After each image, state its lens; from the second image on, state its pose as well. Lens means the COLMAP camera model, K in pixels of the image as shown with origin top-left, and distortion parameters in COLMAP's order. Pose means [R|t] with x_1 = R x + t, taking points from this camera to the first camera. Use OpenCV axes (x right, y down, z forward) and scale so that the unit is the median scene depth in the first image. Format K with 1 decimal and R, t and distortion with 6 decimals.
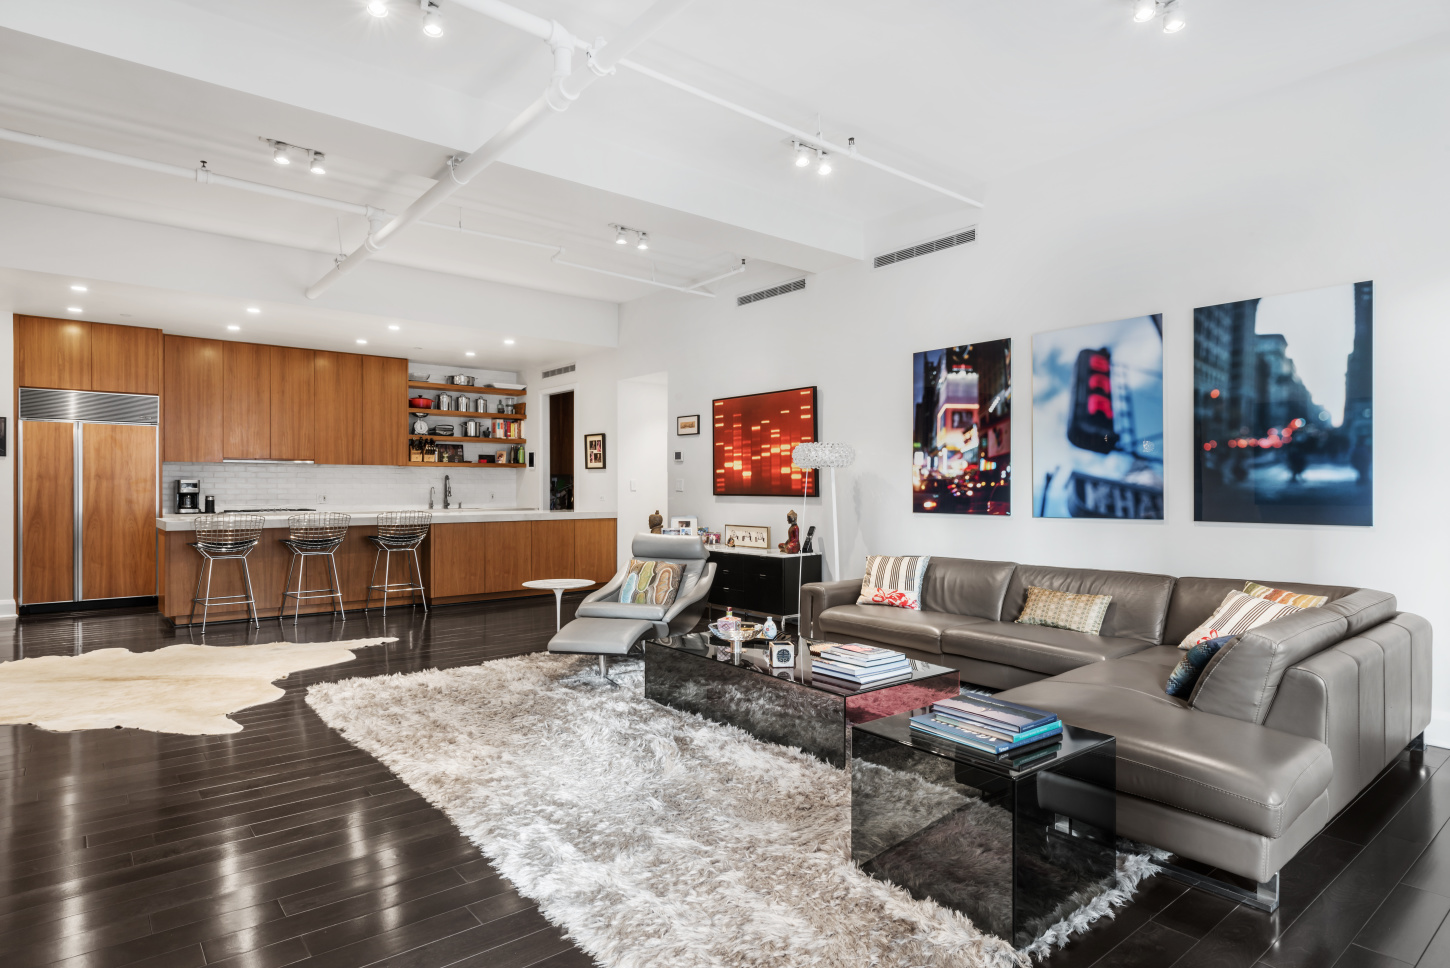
lens RADIAL K [[821.4, 0, 724.8], [0, 821.4, 493.5], [0, 0, 1]] dist [0.020968, -0.001175]
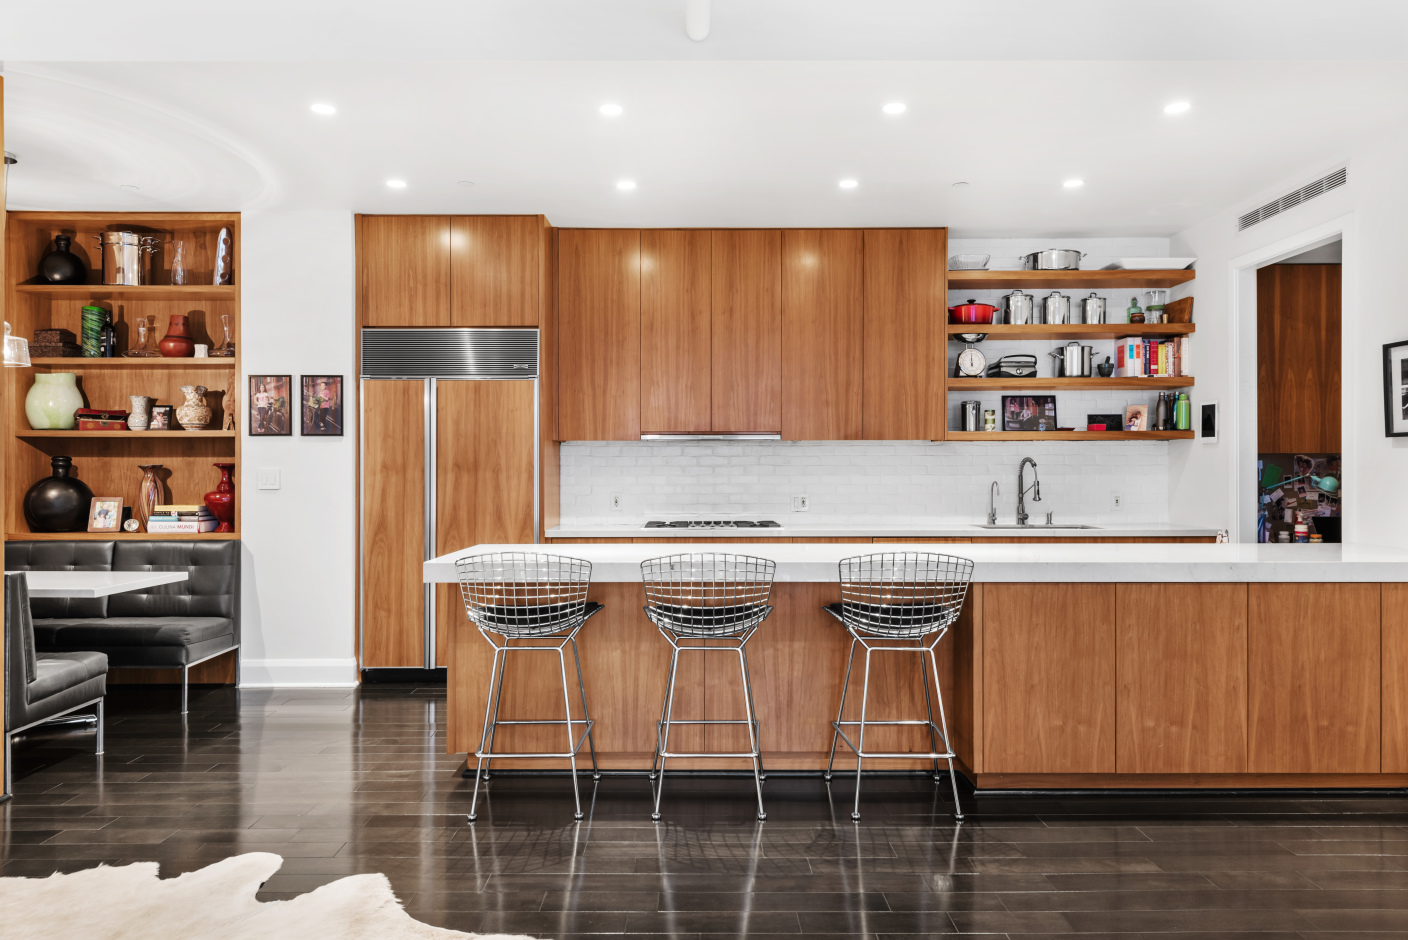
lens RADIAL K [[1003.5, 0, 707.6], [0, 1003.5, 478.9], [0, 0, 1]] dist [-0.013619, -0.002974]
pose [[0.801783, 0.001015, -0.597615, -0.141238], [-0.002250, 0.999997, -0.001320, -0.008951], [0.597612, 0.002403, 0.801782, 0.440139]]
